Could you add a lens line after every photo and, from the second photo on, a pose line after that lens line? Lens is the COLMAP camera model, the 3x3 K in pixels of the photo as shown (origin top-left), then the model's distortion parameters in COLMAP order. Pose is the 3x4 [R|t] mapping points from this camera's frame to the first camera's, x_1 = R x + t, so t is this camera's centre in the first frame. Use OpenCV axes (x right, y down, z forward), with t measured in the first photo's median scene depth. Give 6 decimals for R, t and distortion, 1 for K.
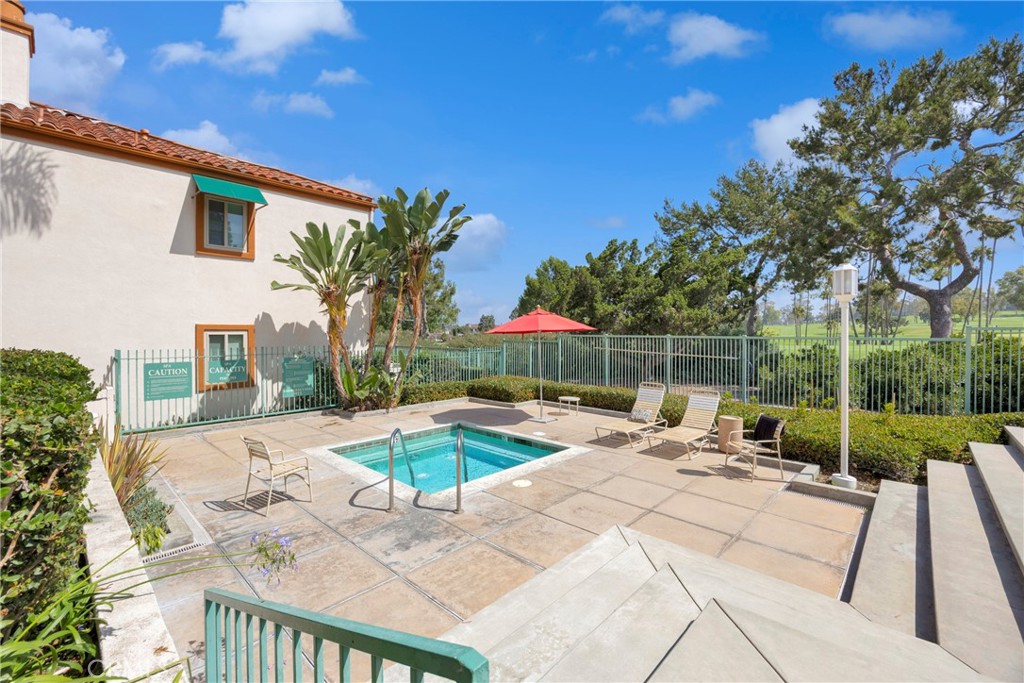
lens RADIAL K [[442.1, 0, 509.5], [0, 442.1, 335.9], [0, 0, 1]] dist [-0.001003, -0.000058]
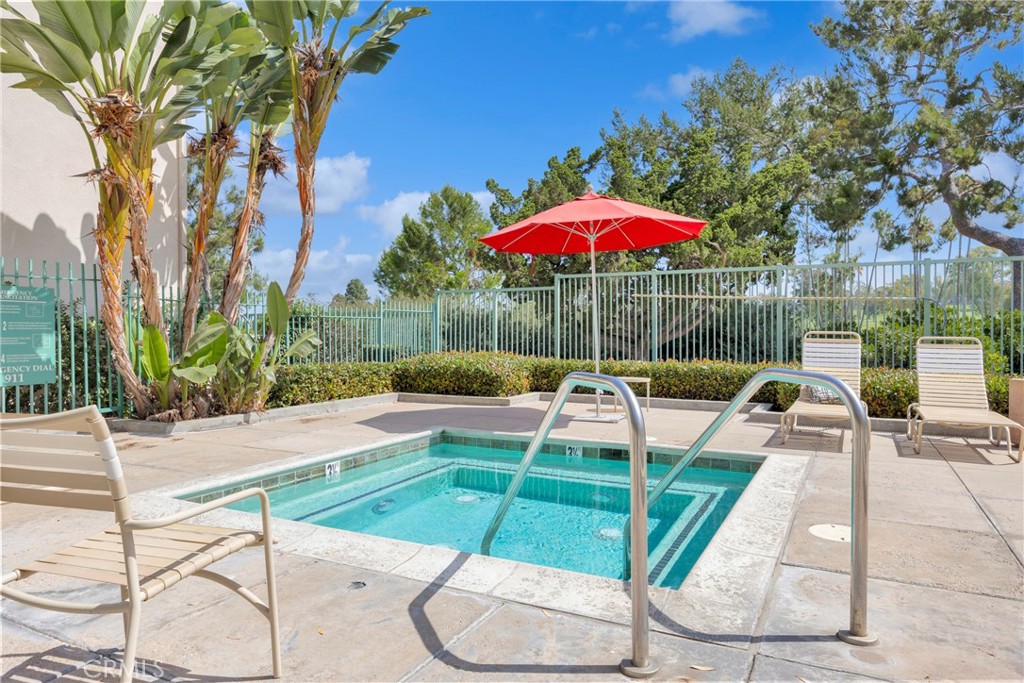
lens RADIAL K [[655.5, 0, 514.3], [0, 655.5, 342.5], [0, 0, 1]] dist [-0.010793, -0.000140]
pose [[0.959126, -0.007185, 0.282887, -0.210607], [0.005741, 0.999966, 0.005932, 0.094852], [-0.282920, -0.004065, 0.959135, 0.308304]]
